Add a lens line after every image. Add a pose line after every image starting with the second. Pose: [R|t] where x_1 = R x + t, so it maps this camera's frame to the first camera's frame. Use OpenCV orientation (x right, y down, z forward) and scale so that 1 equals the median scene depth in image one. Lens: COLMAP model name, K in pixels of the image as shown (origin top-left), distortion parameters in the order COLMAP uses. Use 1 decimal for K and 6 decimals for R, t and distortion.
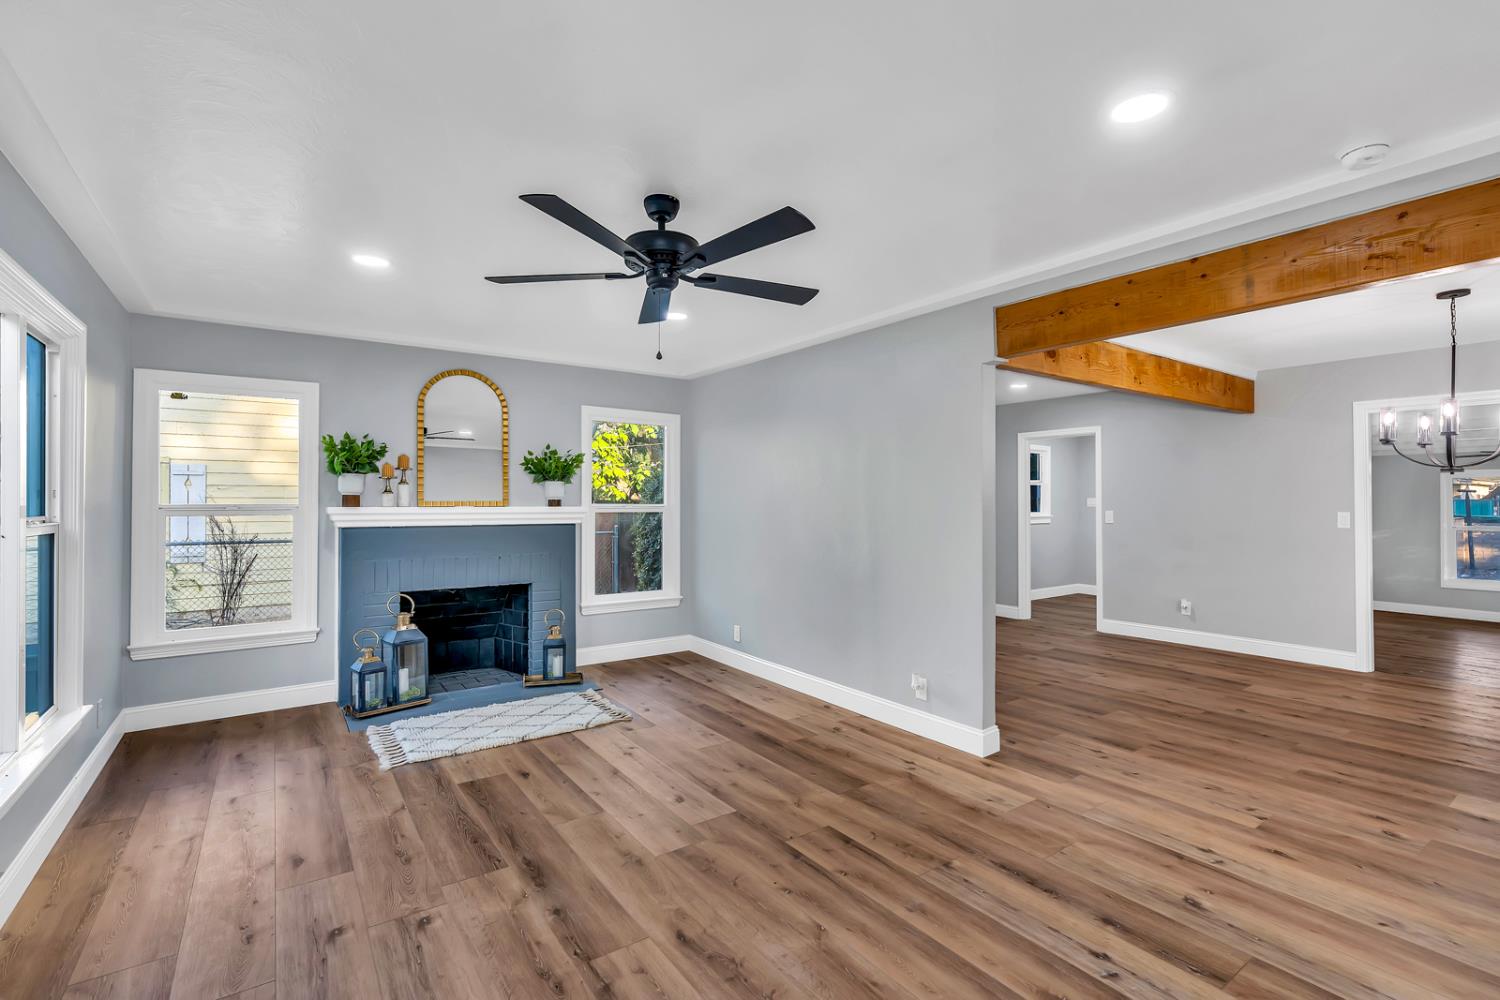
lens RADIAL K [[683.9, 0, 755.1], [0, 683.9, 490.2], [0, 0, 1]] dist [-0.000528, -0.000106]
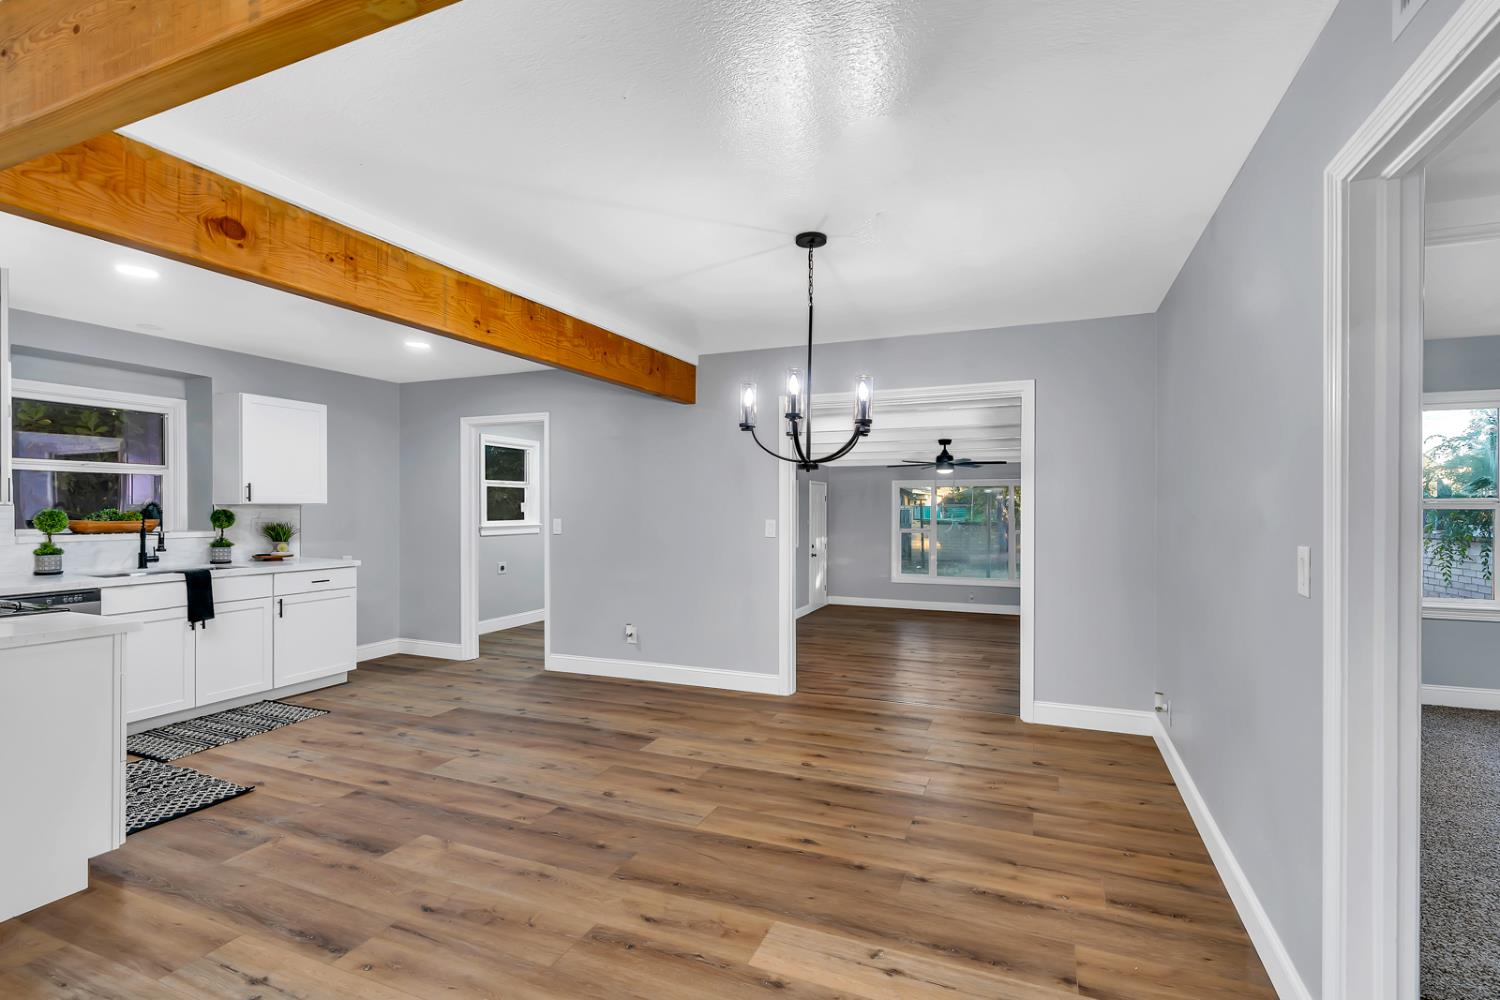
lens RADIAL K [[707.0, 0, 750.0], [0, 707.0, 500.0], [0, 0, 1]] dist [-0.001846, -0.000428]
pose [[0.851239, 0.006063, 0.524743, 0.364709], [-0.009066, 0.999954, 0.003155, 0.004793], [-0.524700, -0.007443, 0.851255, 0.234191]]
